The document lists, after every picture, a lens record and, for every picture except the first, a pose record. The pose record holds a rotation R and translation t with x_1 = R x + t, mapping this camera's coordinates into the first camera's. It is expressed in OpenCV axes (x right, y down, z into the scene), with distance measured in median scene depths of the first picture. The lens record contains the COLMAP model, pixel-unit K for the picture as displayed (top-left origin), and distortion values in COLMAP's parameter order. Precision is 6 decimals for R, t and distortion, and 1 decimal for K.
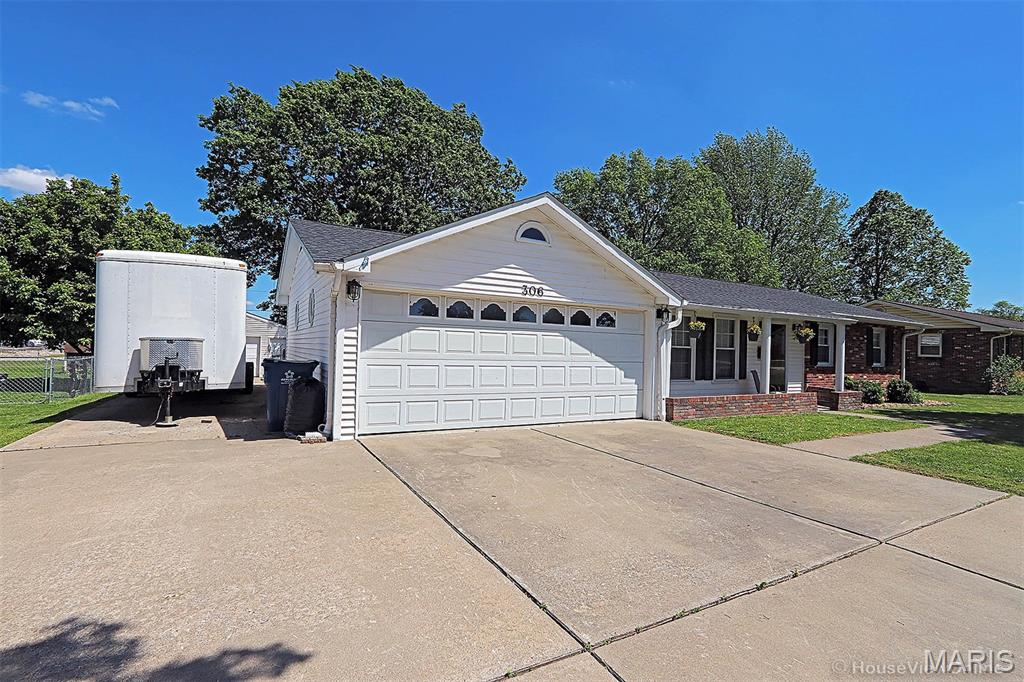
lens RADIAL K [[474.5, 0, 512.0], [0, 474.5, 341.0], [0, 0, 1]] dist [-0.011039, 0.000010]
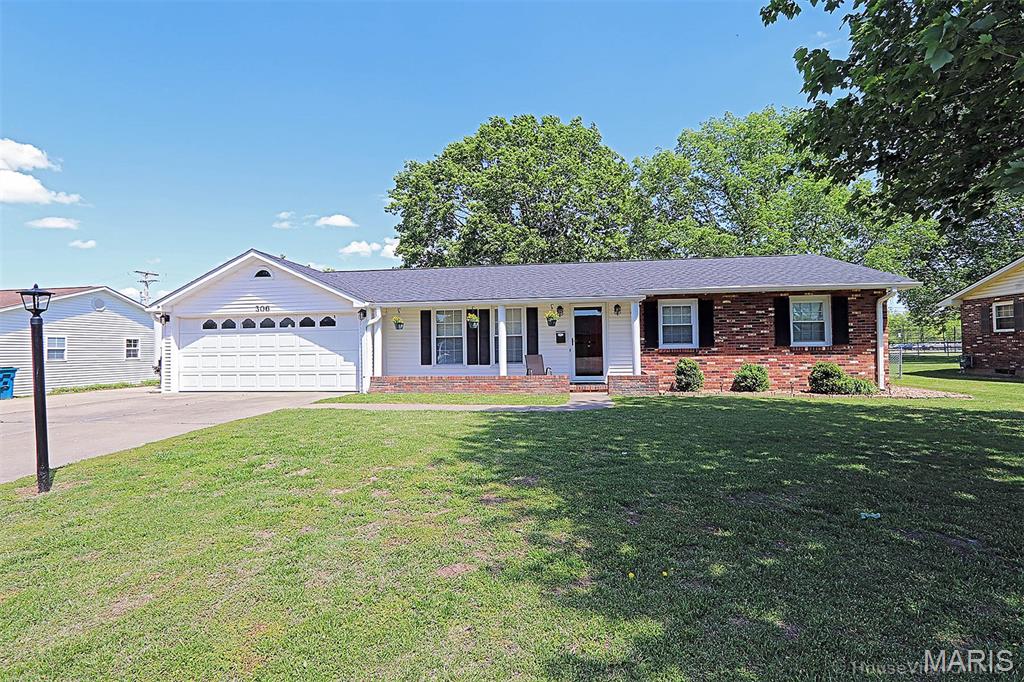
lens RADIAL K [[474.5, 0, 512.0], [0, 474.5, 341.0], [0, 0, 1]] dist [-0.011039, 0.000010]
pose [[0.807934, -0.048985, -0.587233, 1.526003], [0.046733, 0.998726, -0.019013, 0.068788], [0.587416, -0.012082, 0.809195, 0.171028]]
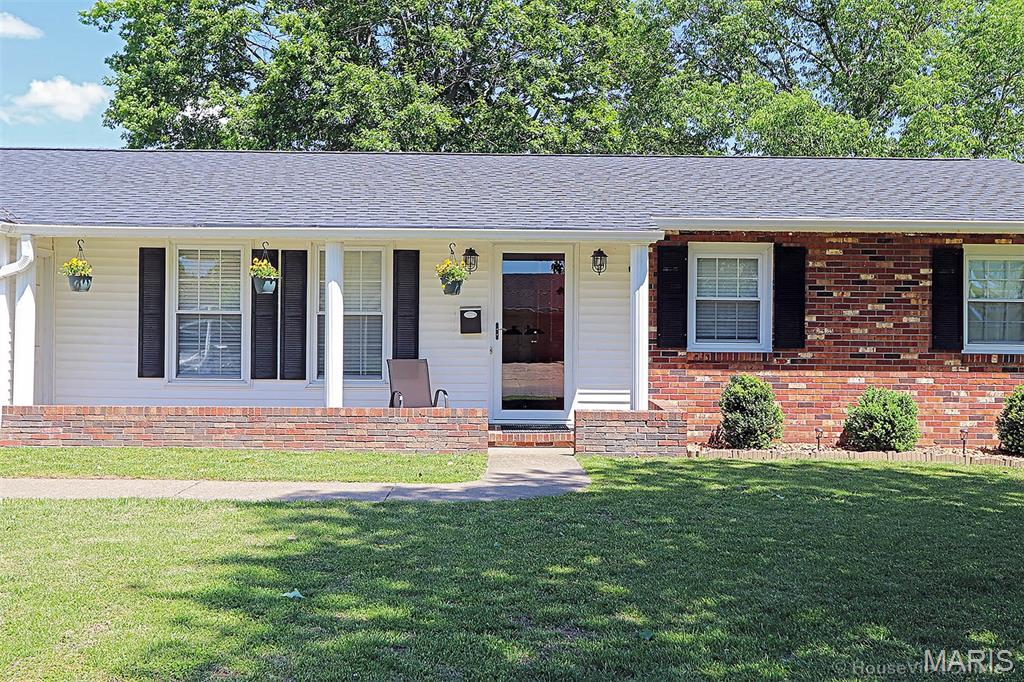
lens RADIAL K [[991.2, 0, 512.0], [0, 991.2, 341.0], [0, 0, 1]] dist [0.004901, 0.010623]
pose [[0.882354, -0.018912, -0.470206, 1.465362], [0.023501, 0.999716, 0.003890, 0.060212], [0.469999, -0.014483, 0.882548, 0.290235]]
